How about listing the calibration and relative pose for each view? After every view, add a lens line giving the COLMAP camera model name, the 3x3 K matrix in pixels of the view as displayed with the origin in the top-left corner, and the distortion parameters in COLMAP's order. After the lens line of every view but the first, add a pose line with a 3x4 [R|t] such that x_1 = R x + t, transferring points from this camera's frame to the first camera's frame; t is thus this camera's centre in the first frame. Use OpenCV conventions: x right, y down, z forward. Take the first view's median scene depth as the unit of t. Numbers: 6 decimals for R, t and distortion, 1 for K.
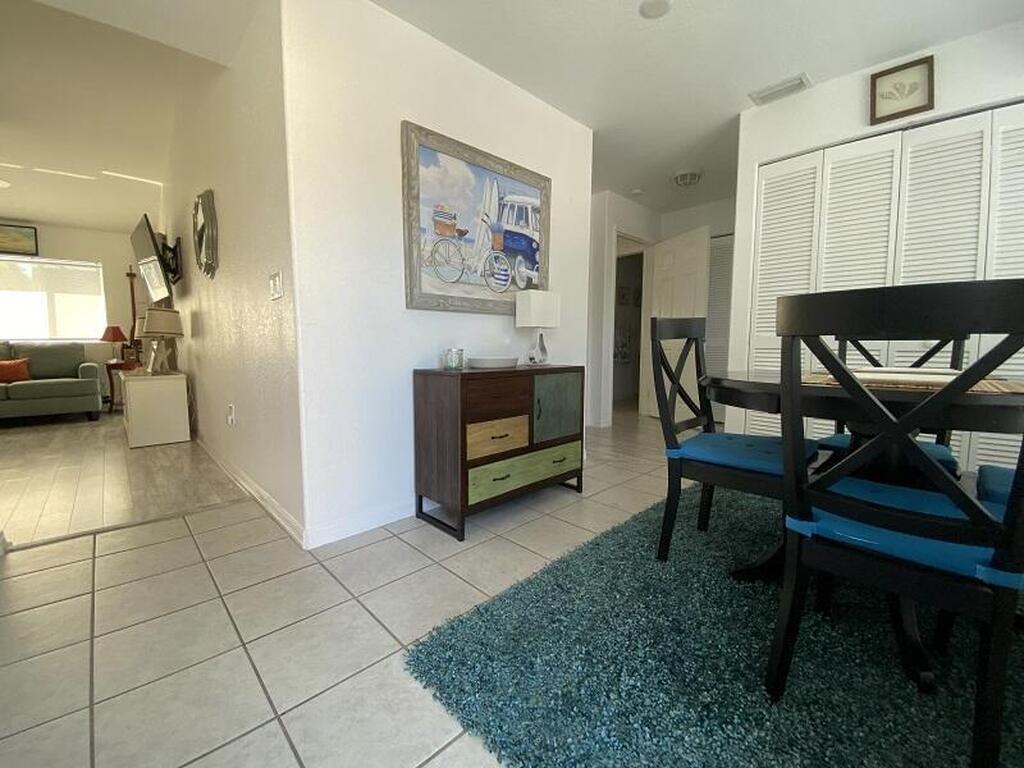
lens RADIAL K [[420.2, 0, 509.5], [0, 420.2, 386.5], [0, 0, 1]] dist [0.016100, -0.018082]
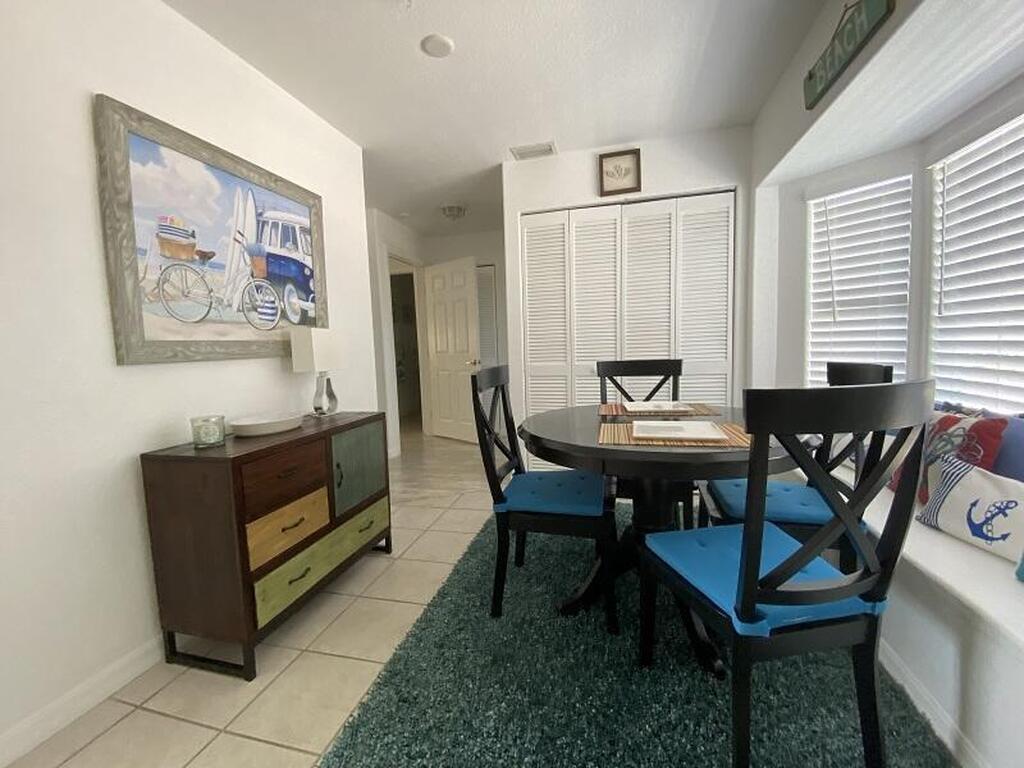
lens RADIAL K [[420.2, 0, 513.8], [0, 420.2, 385.5], [0, 0, 1]] dist [0.016100, -0.018082]
pose [[0.849140, -0.075430, 0.522754, -0.055349], [0.086245, 0.996267, 0.003663, -0.089319], [-0.521079, 0.041974, 0.852475, 0.087346]]
